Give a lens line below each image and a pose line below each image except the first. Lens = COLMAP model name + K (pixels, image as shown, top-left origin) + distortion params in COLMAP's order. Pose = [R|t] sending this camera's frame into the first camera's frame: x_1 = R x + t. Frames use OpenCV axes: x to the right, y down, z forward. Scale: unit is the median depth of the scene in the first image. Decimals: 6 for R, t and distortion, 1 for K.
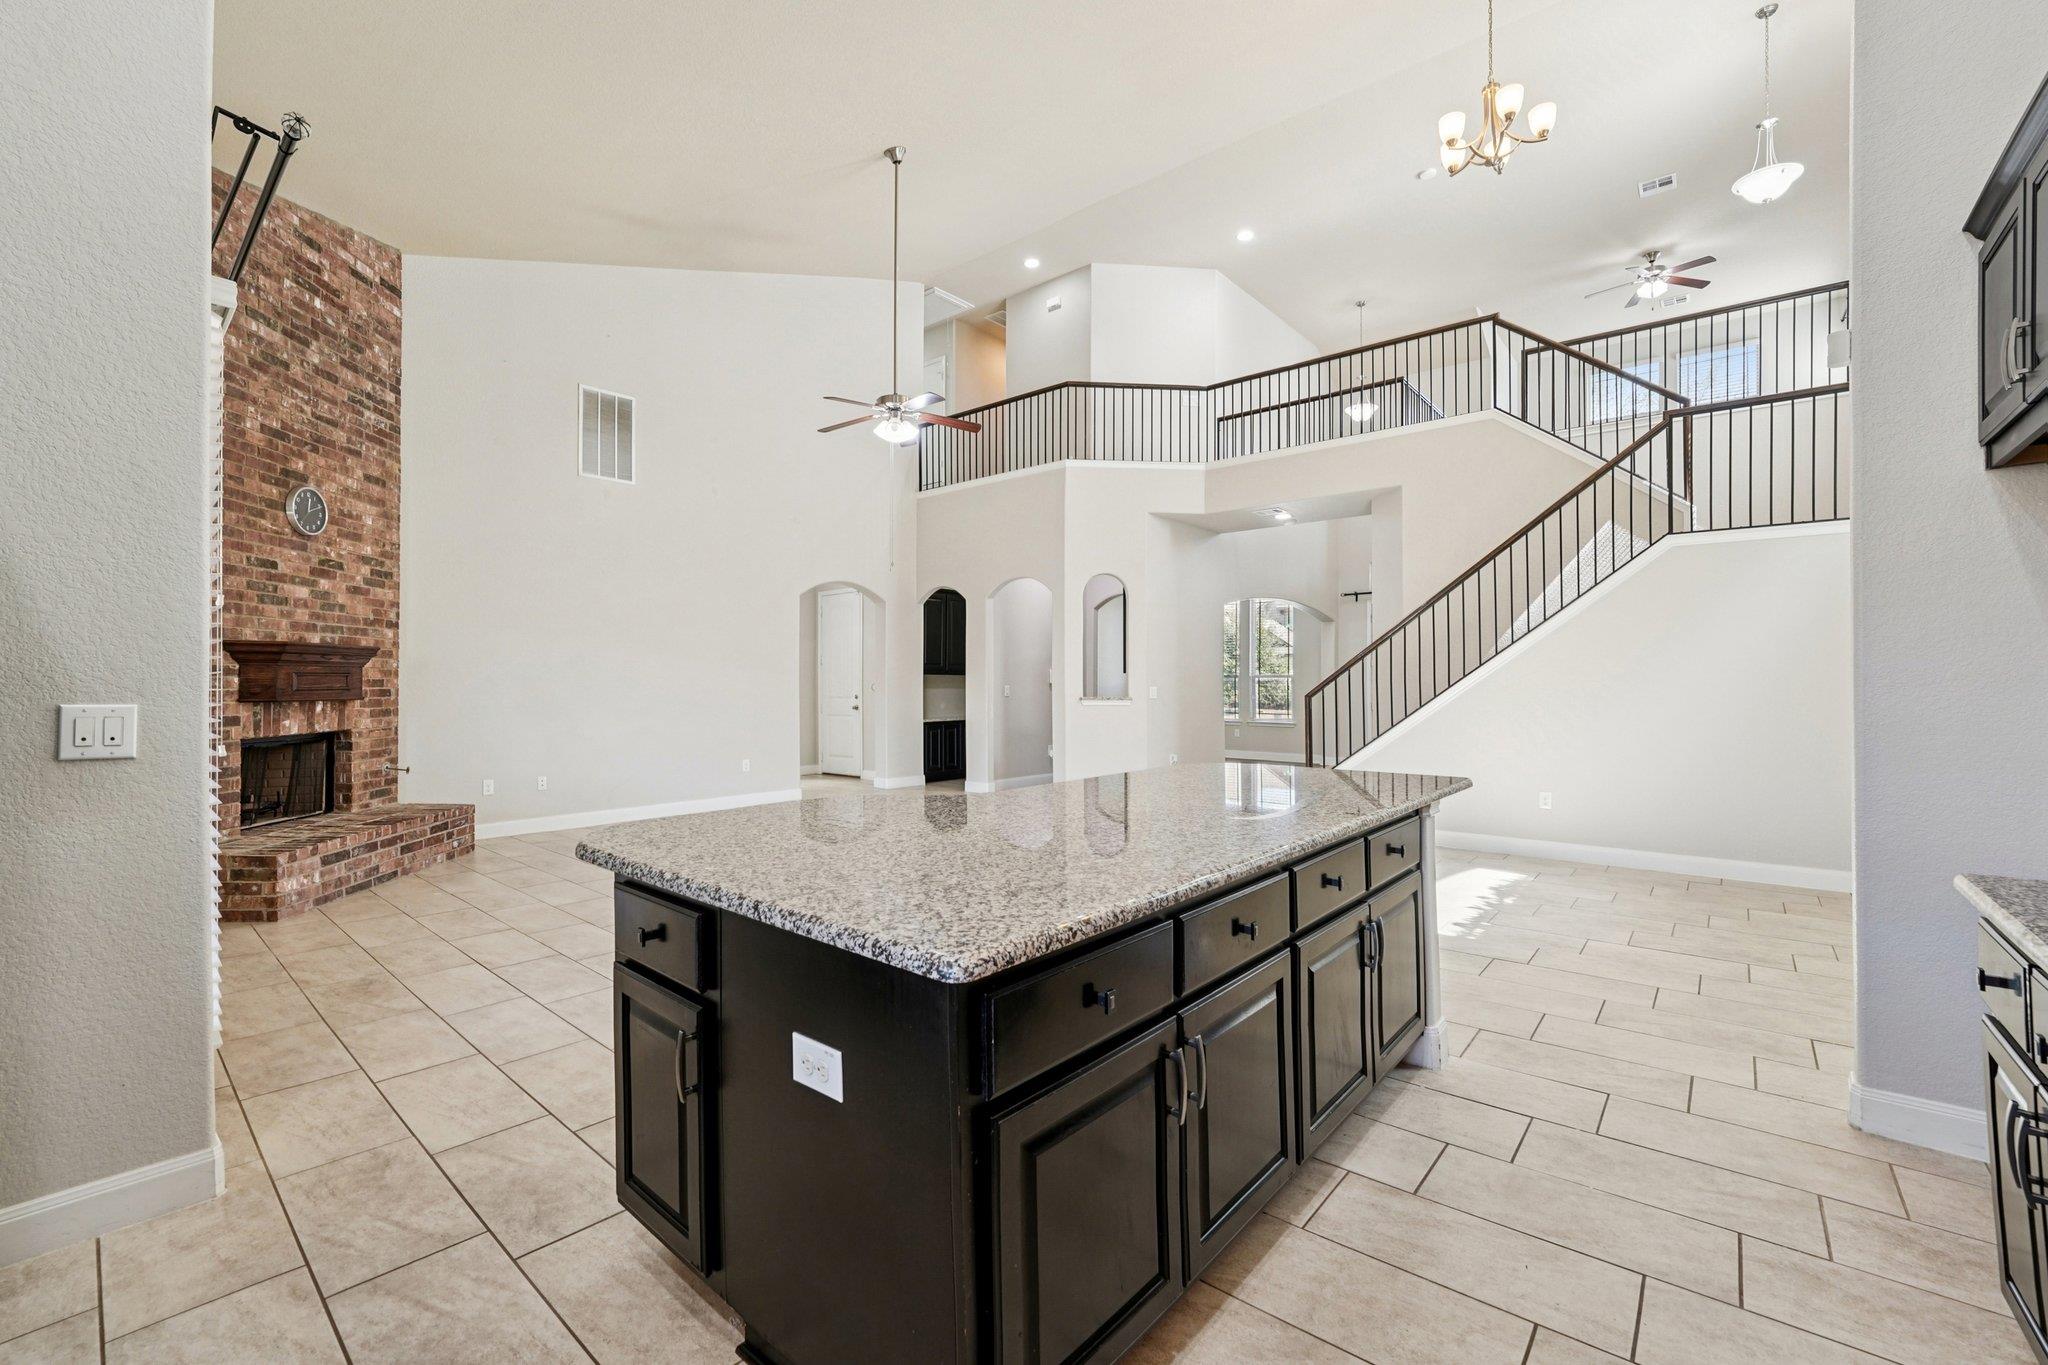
lens RADIAL K [[848.1, 0, 1015.8], [0, 848.1, 686.2], [0, 0, 1]] dist [-0.029216, 0.002915]
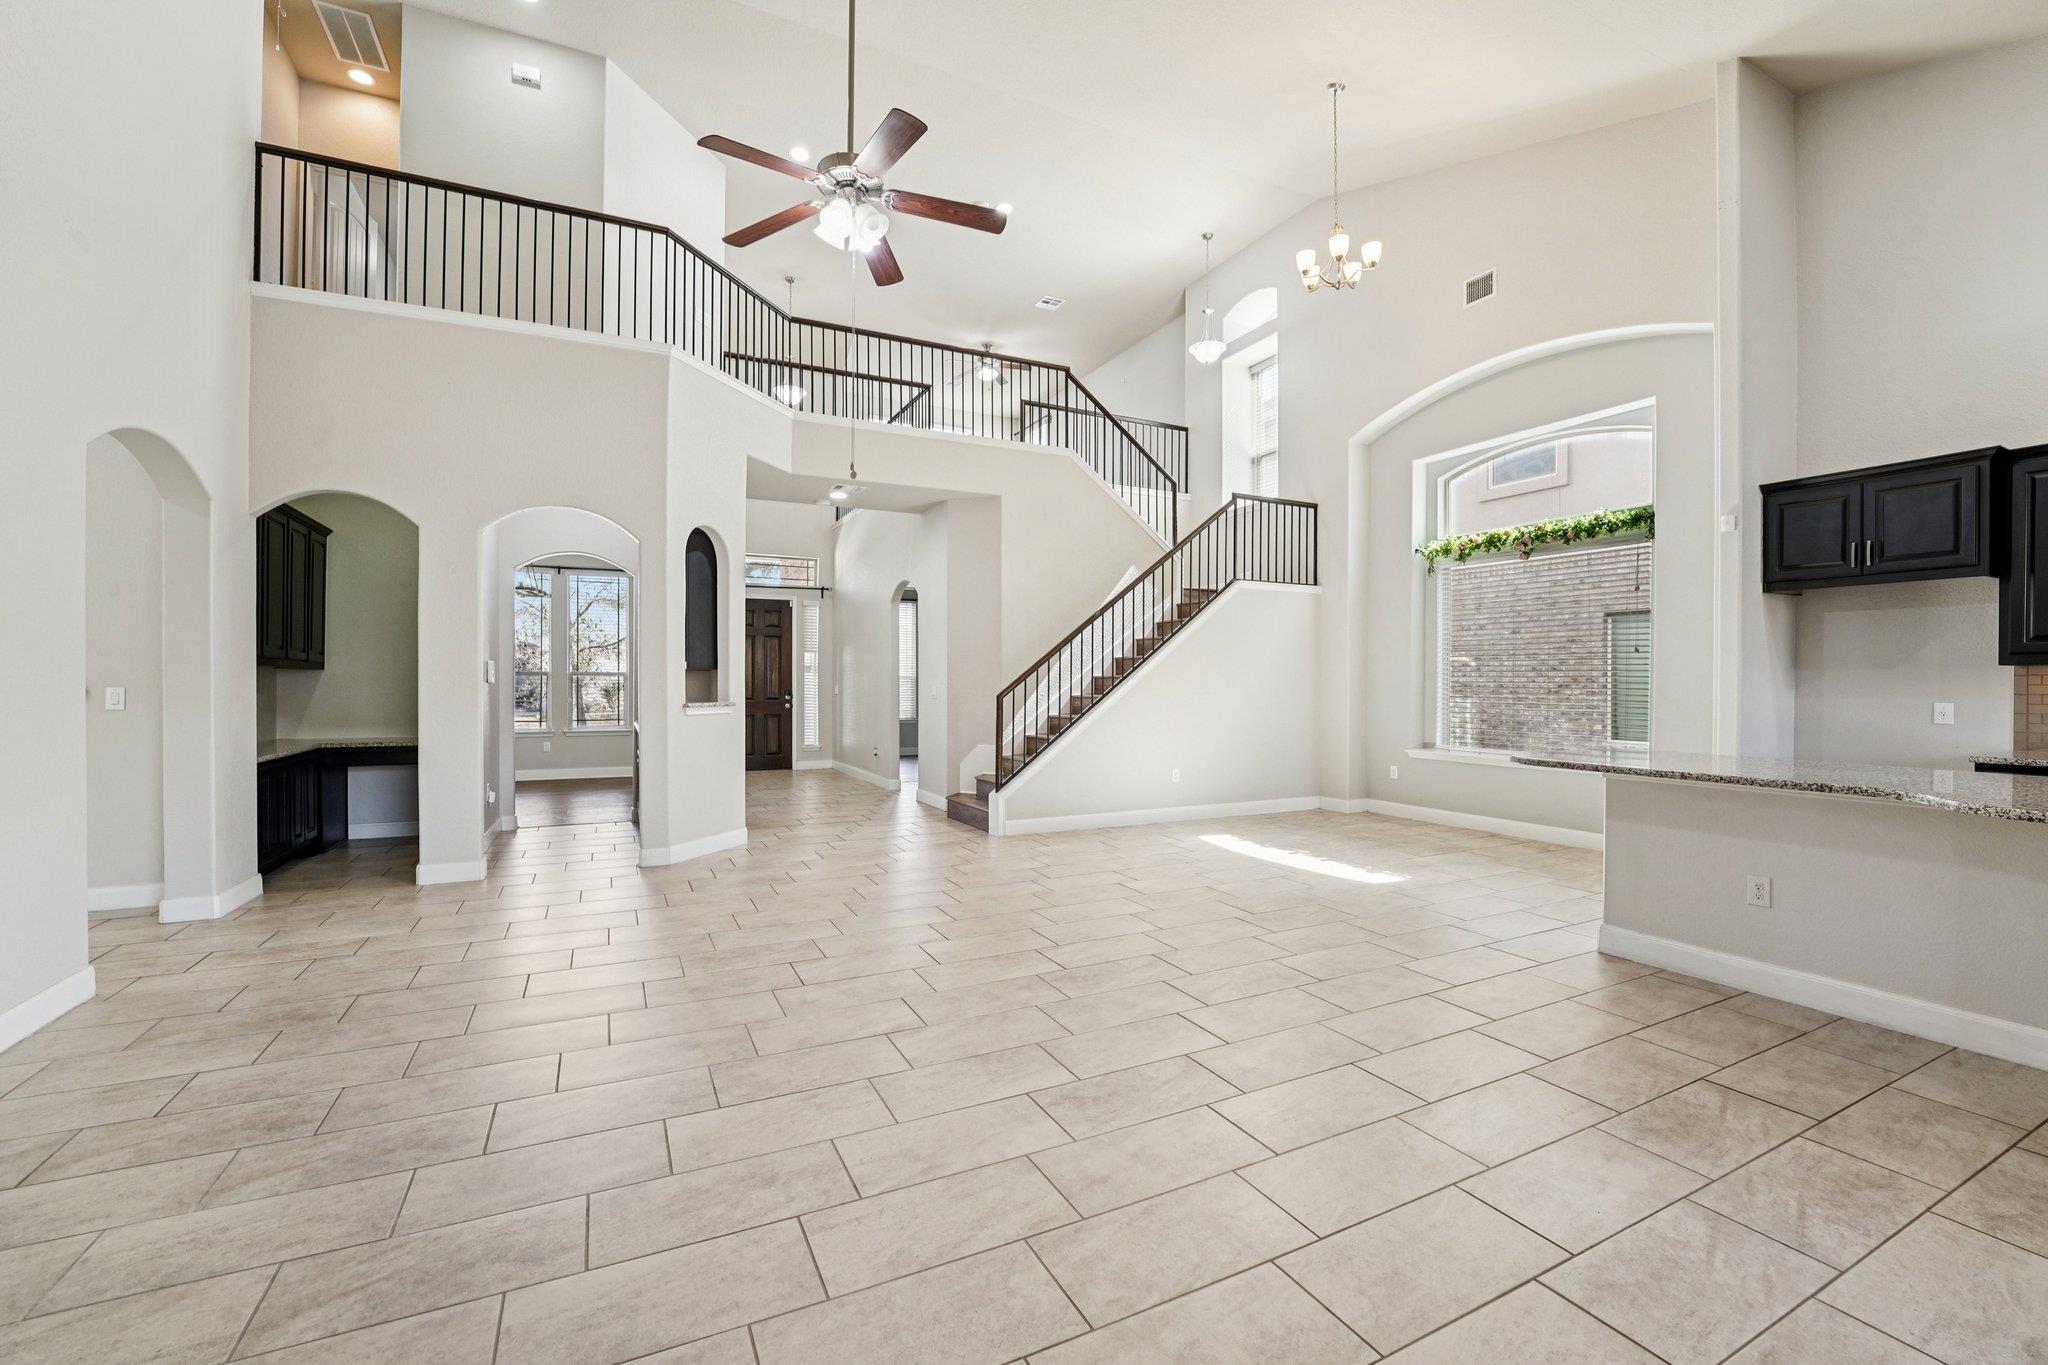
lens RADIAL K [[848.1, 0, 1009.9], [0, 848.1, 686.8], [0, 0, 1]] dist [-0.029216, 0.002915]
pose [[0.388677, -0.003191, 0.921369, -0.700993], [0.002103, 0.999994, 0.002576, -0.002164], [-0.921372, 0.000937, 0.388681, 0.789625]]
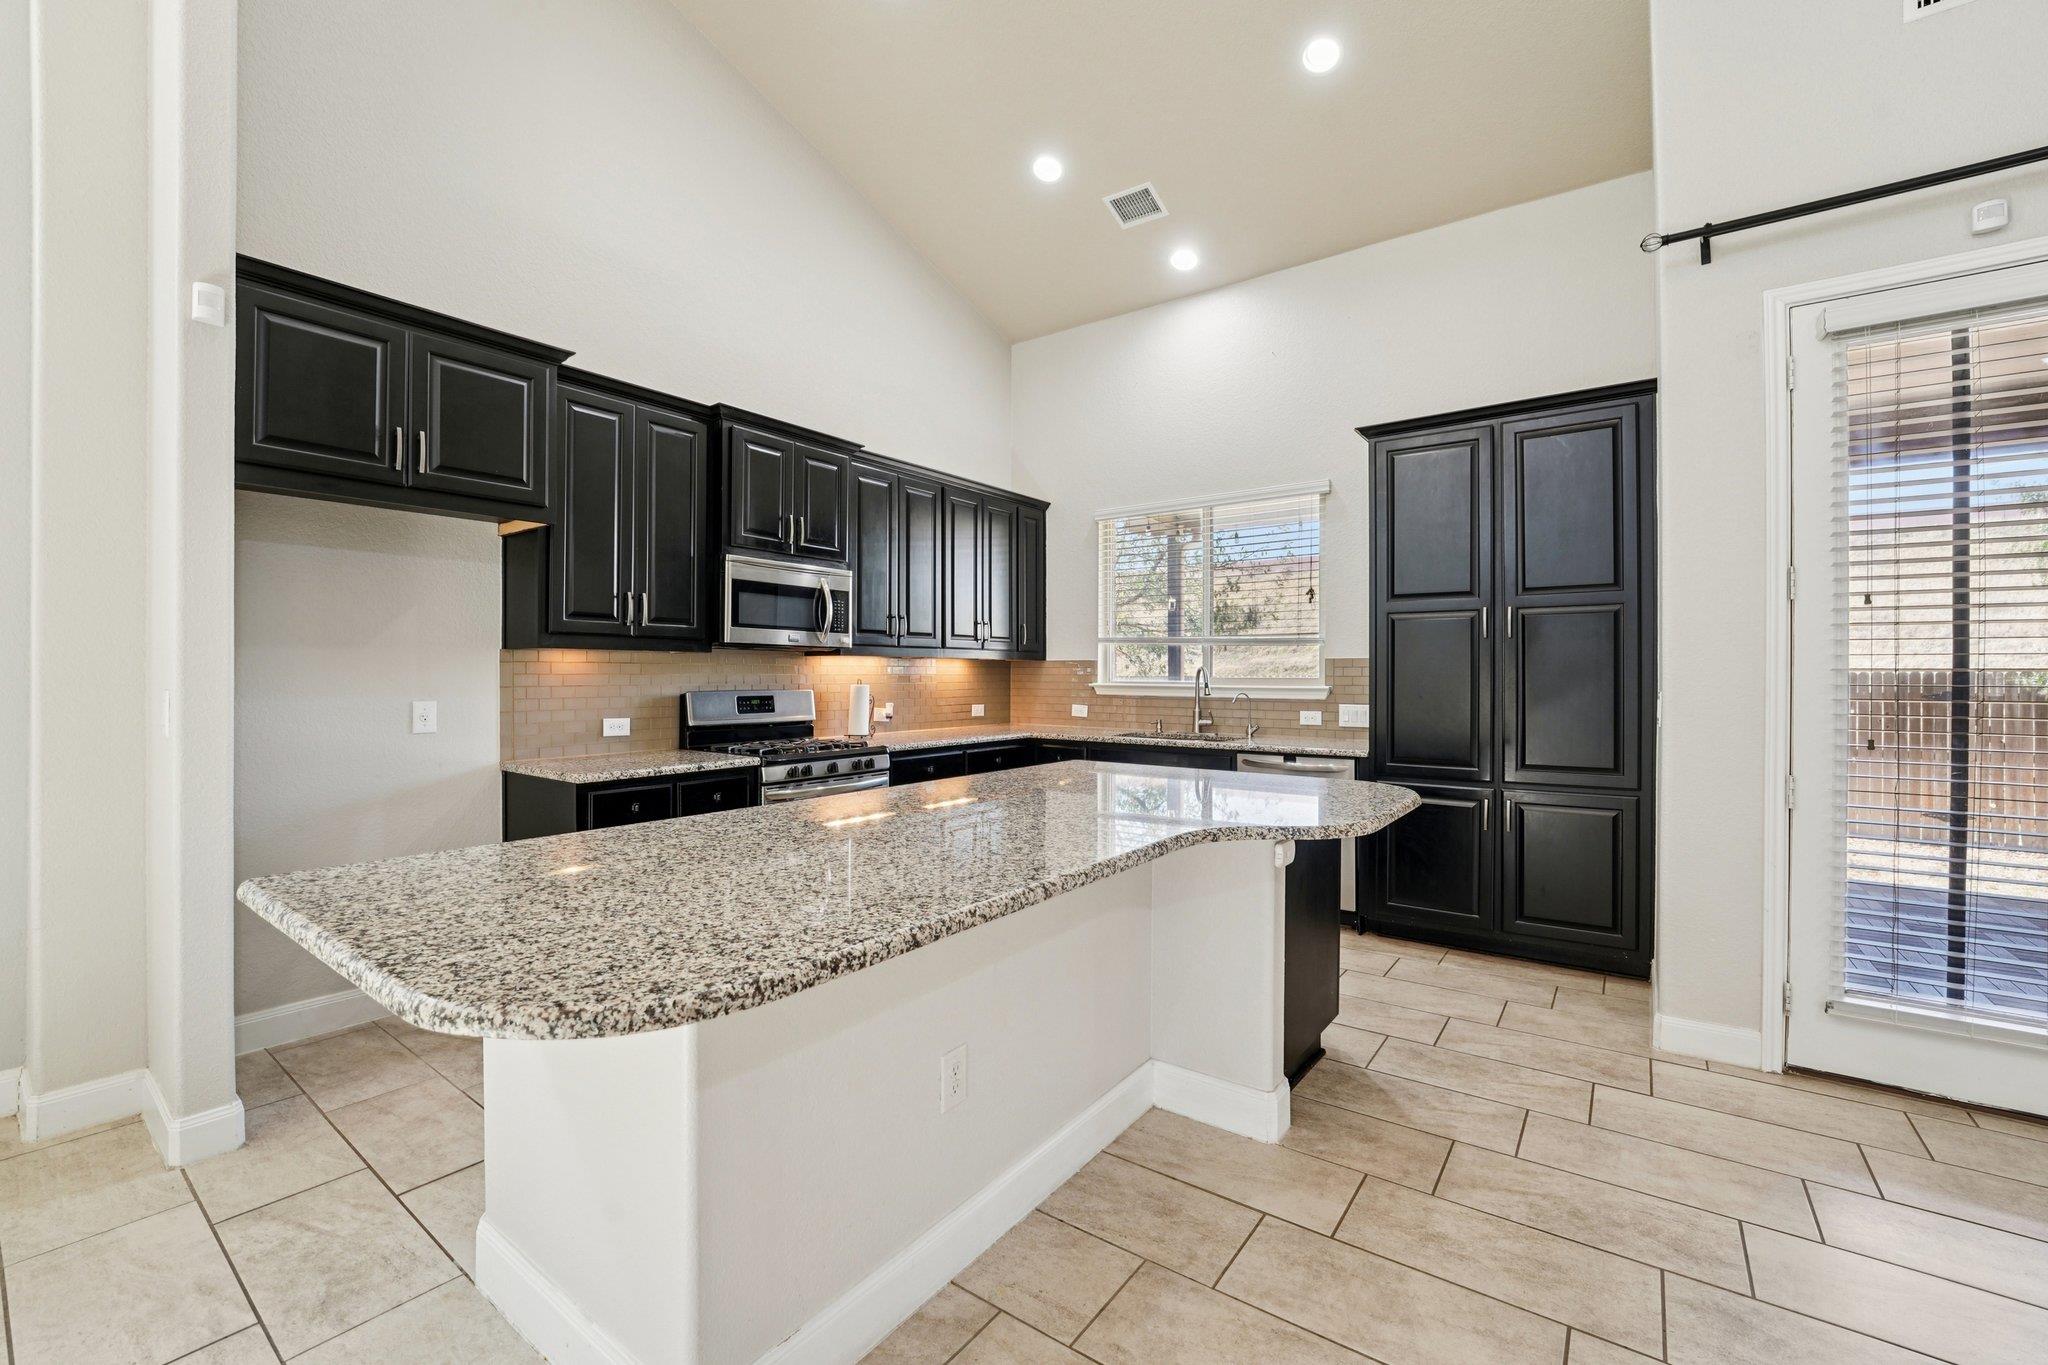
lens RADIAL K [[848.1, 0, 1009.7], [0, 848.1, 681.0], [0, 0, 1]] dist [-0.029216, 0.002915]
pose [[-0.996868, -0.003544, -0.079003, 0.083622], [-0.004562, 0.999909, 0.012707, -0.004460], [0.078951, 0.013028, -0.996793, 0.838440]]
